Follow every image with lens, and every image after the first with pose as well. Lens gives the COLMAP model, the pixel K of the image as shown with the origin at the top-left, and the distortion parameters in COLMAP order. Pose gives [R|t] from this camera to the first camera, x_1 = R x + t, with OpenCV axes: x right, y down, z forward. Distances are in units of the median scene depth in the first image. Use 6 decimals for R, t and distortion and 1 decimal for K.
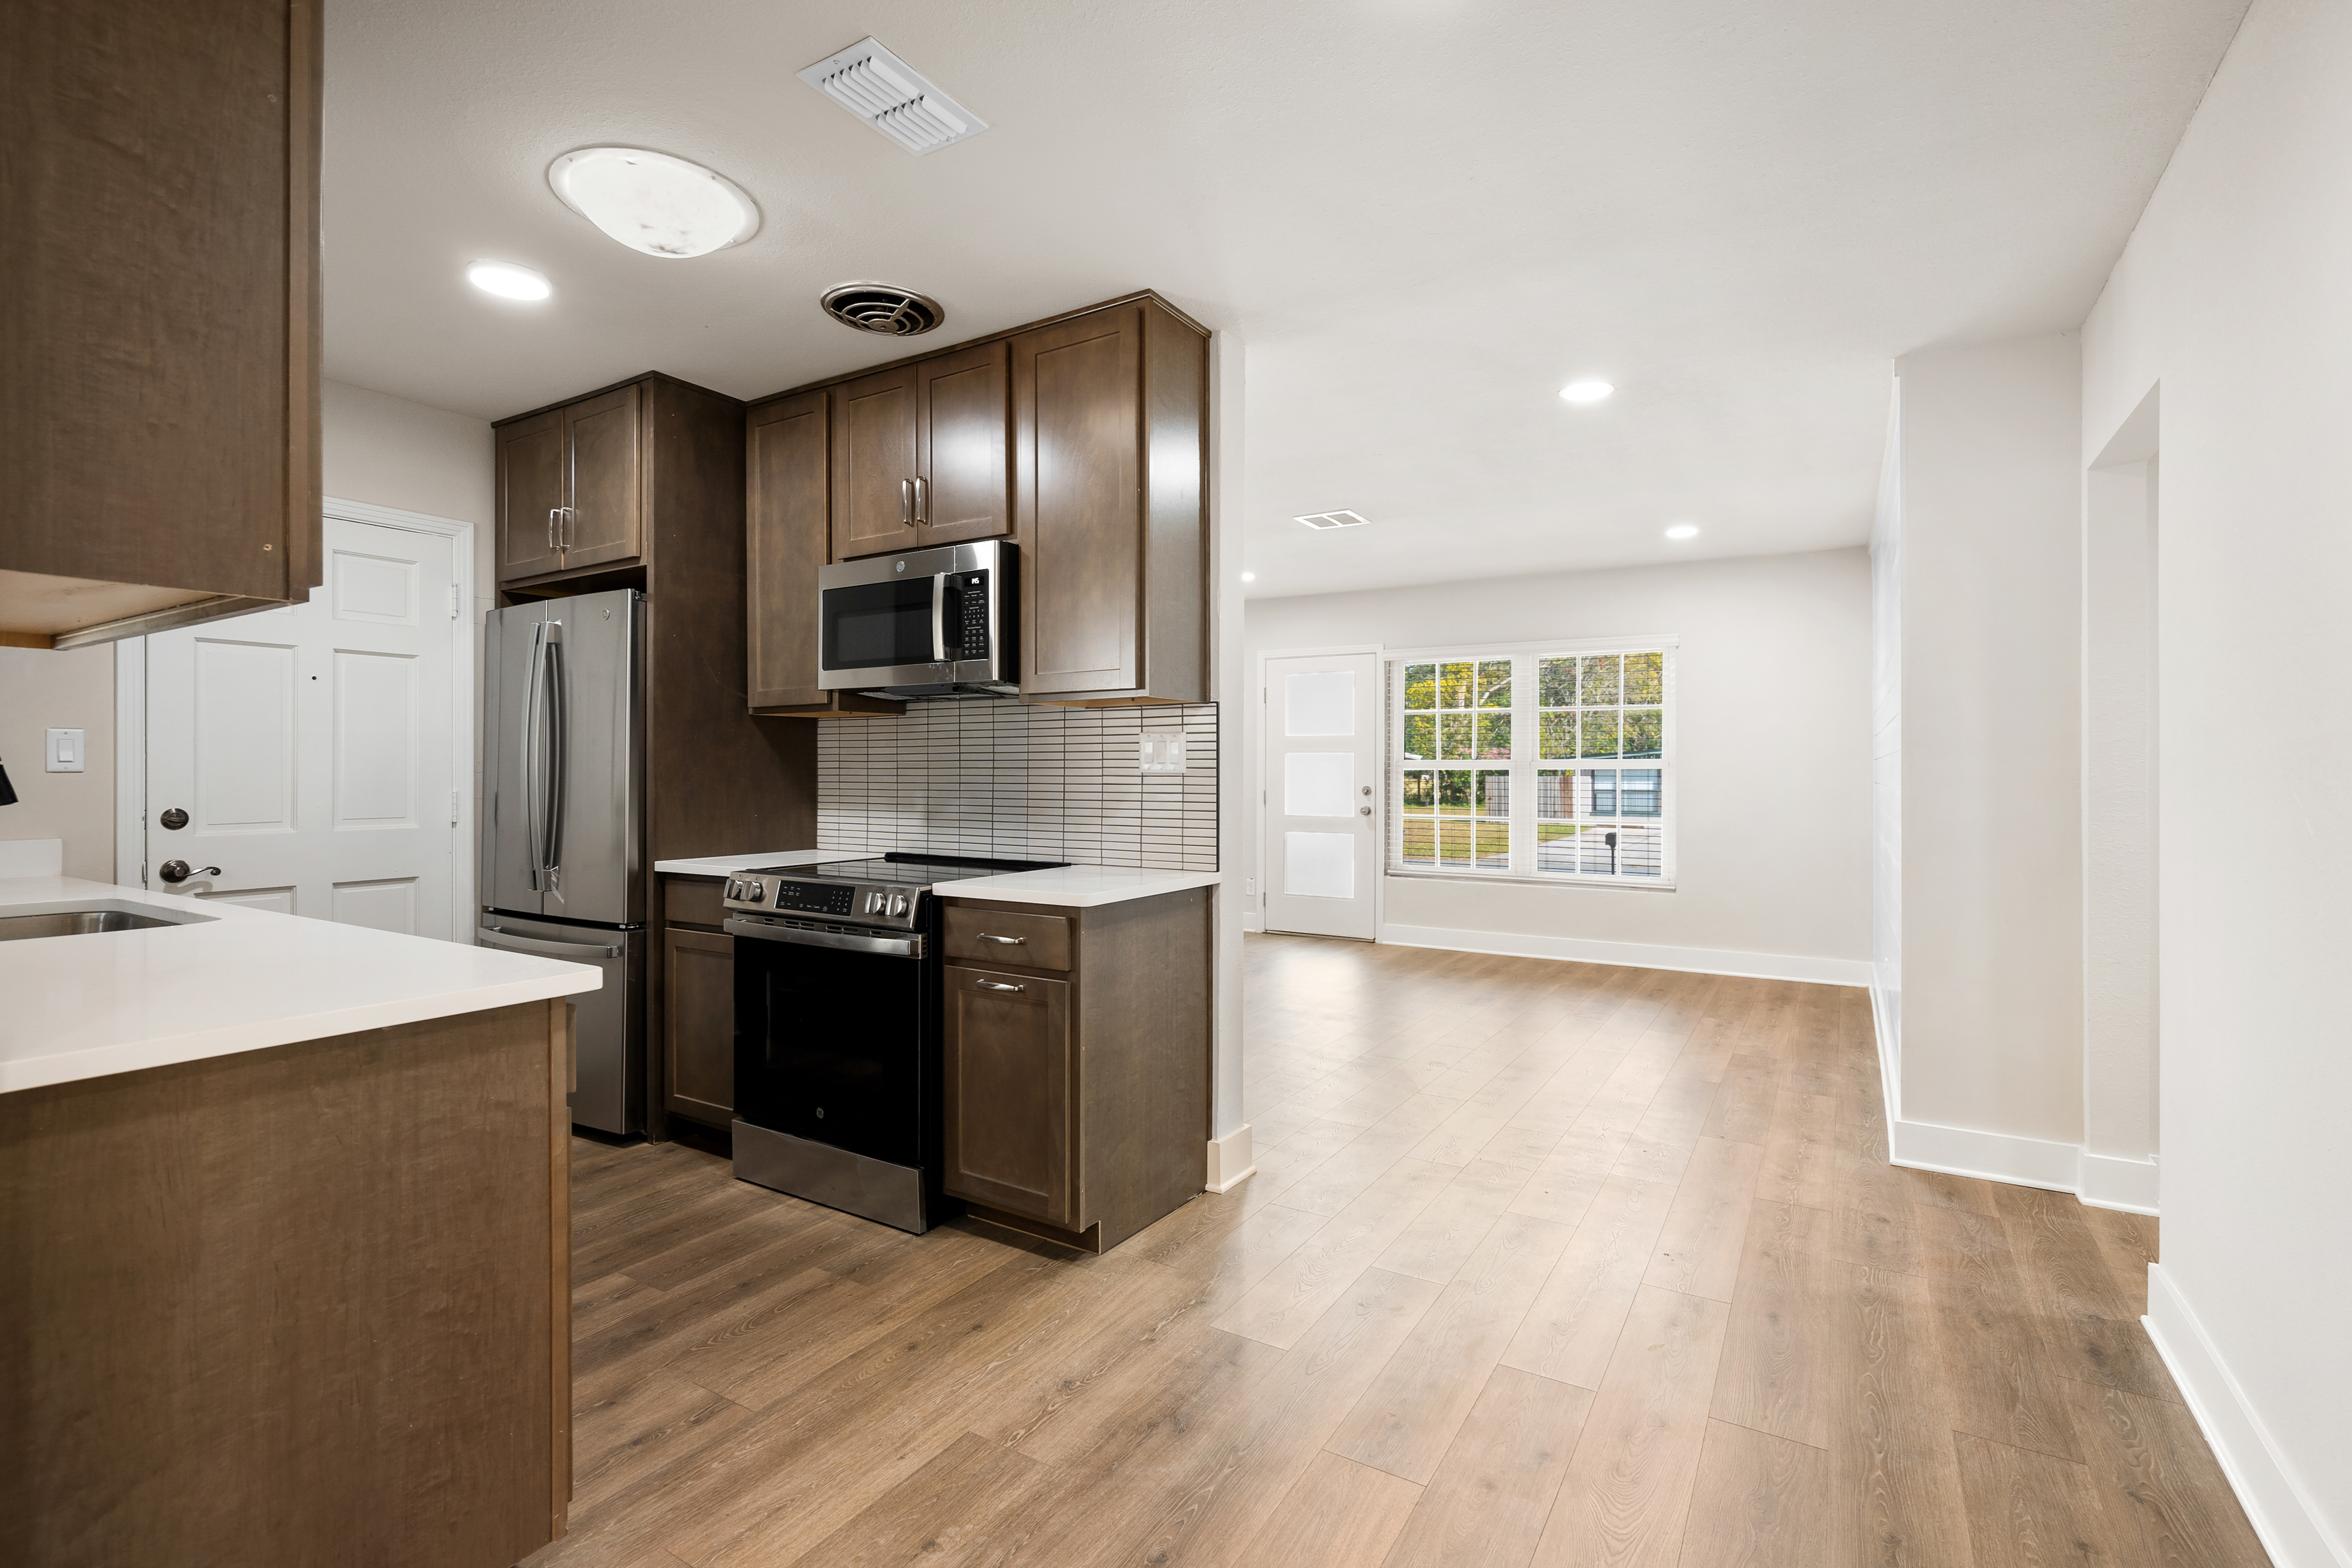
lens RADIAL K [[1077.8, 0, 1186.4], [0, 1077.8, 771.9], [0, 0, 1]] dist [0.001696, 0.000820]
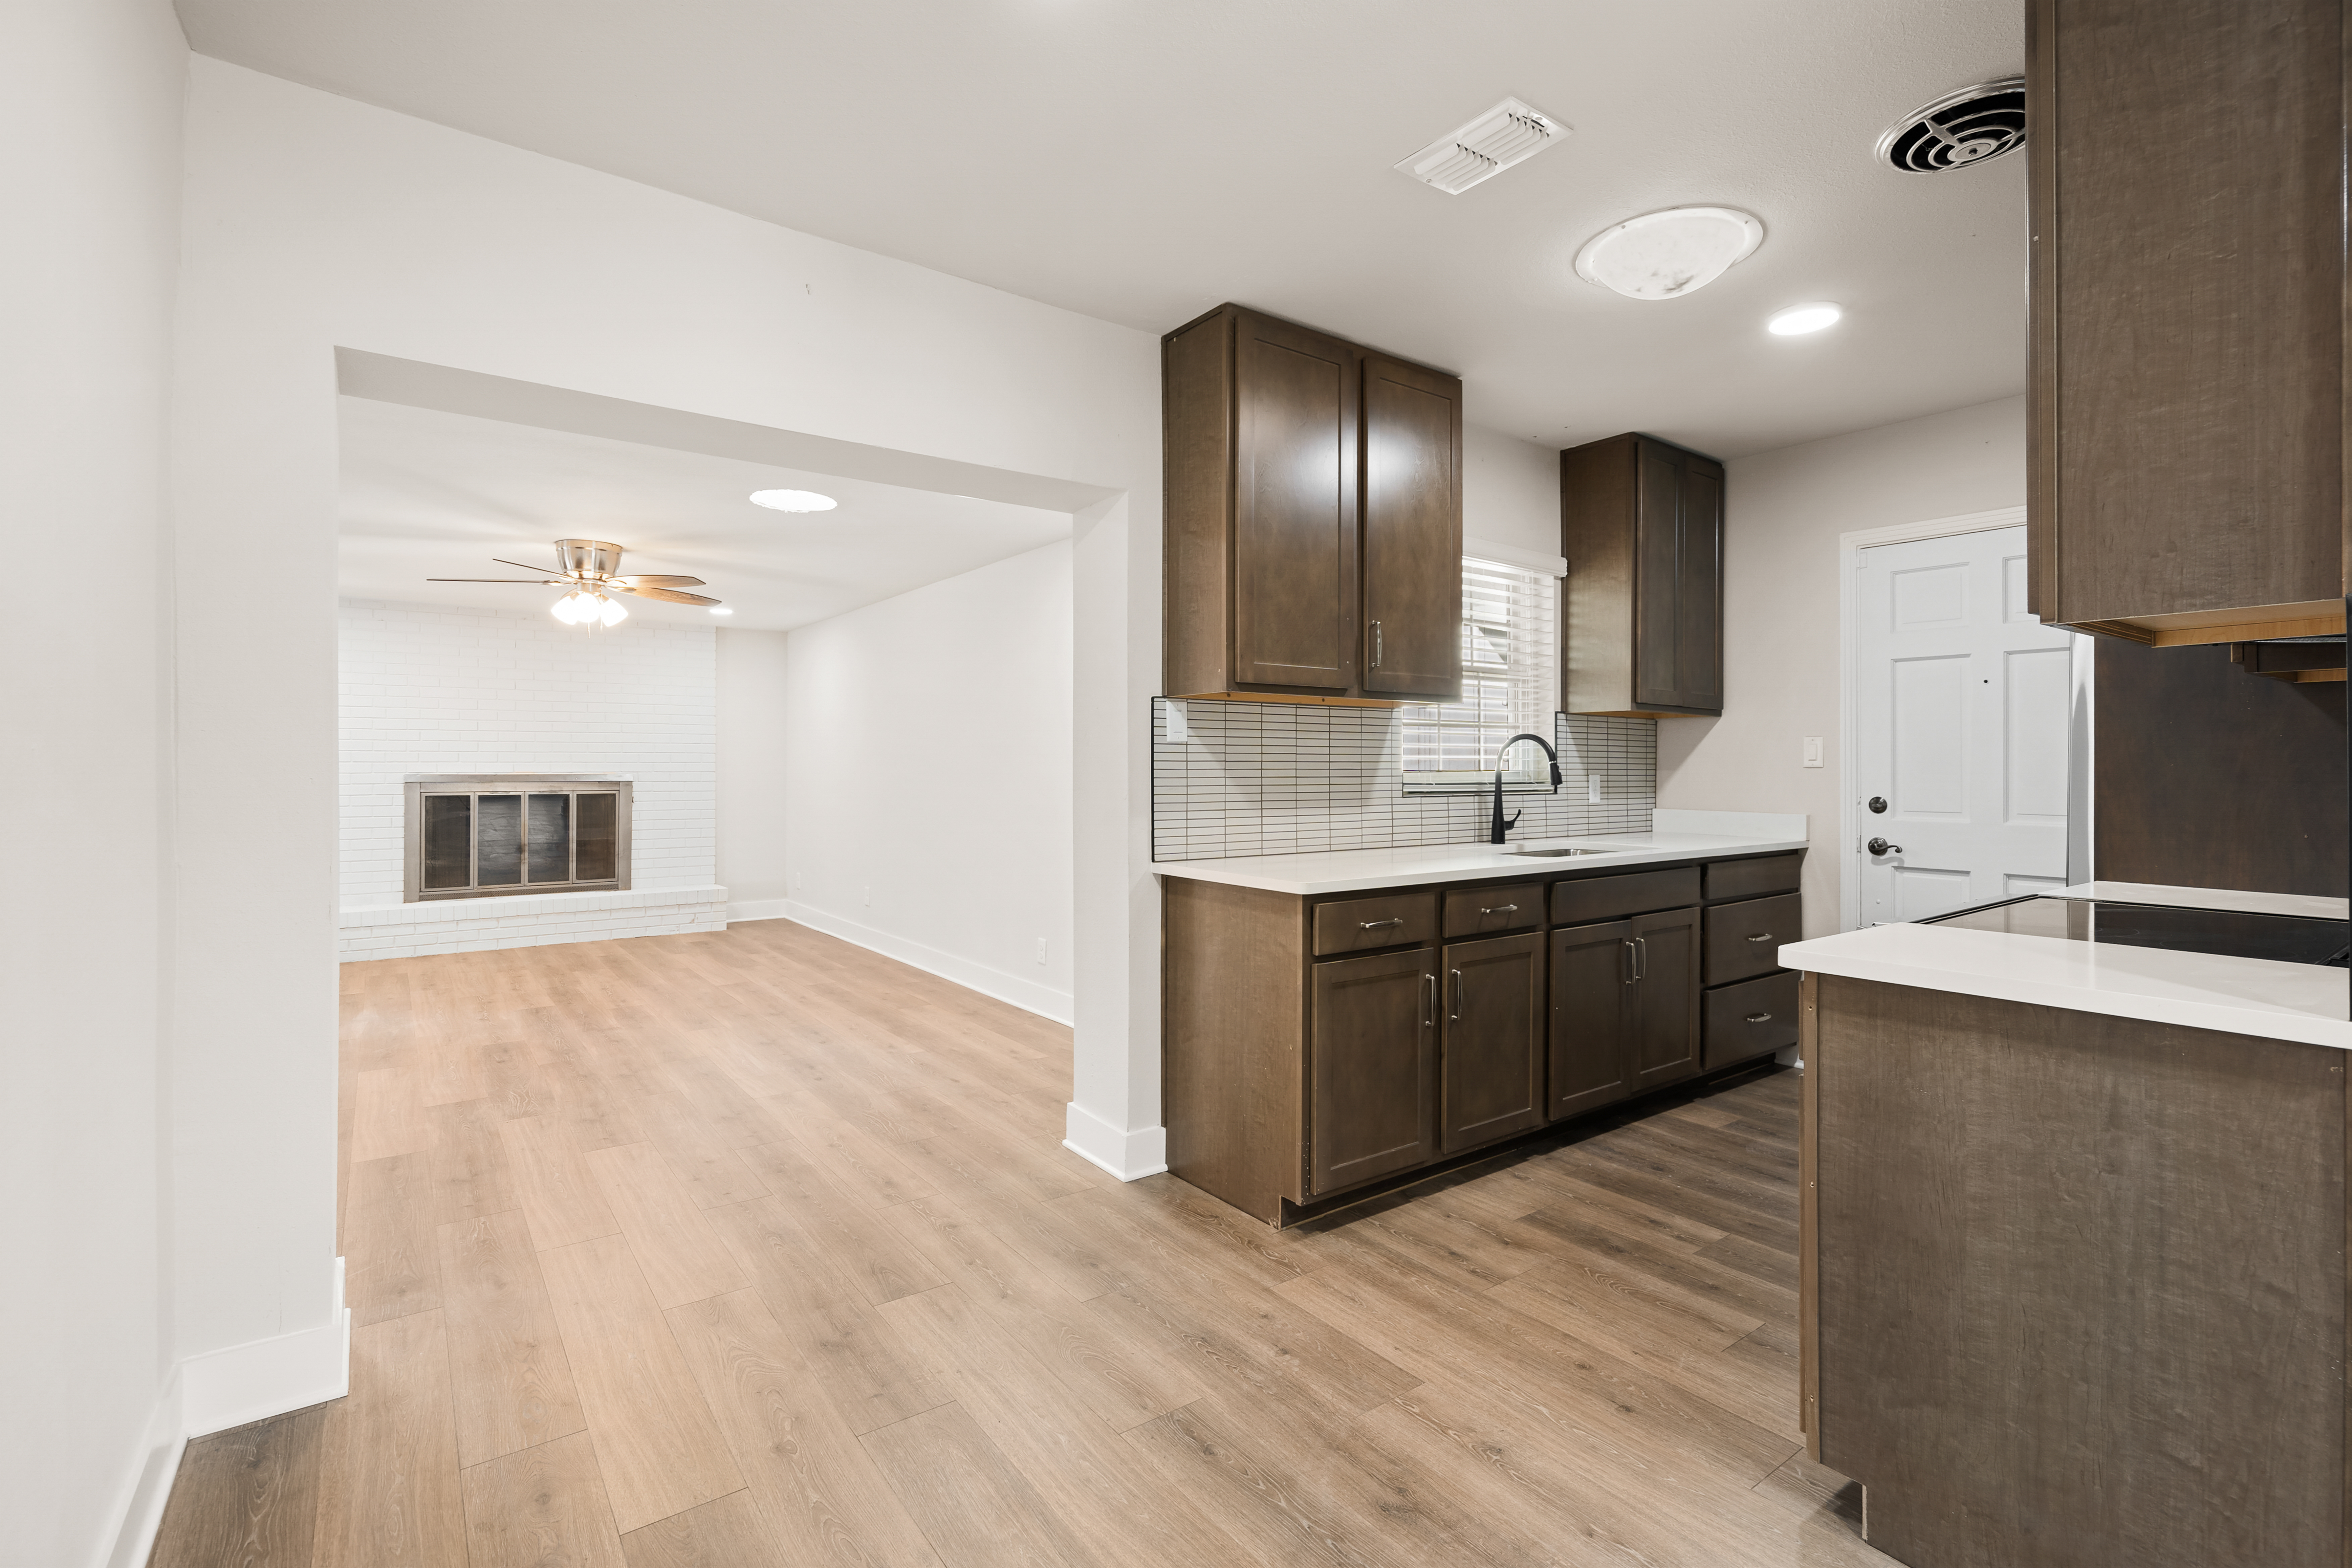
lens RADIAL K [[1077.8, 0, 1178.9], [0, 1077.8, 773.2], [0, 0, 1]] dist [0.001696, 0.000820]
pose [[-0.381430, 0.005064, -0.924384, 0.849095], [-0.002955, 0.999973, 0.006697, 0.000422], [0.924393, 0.005286, -0.381404, 1.141445]]
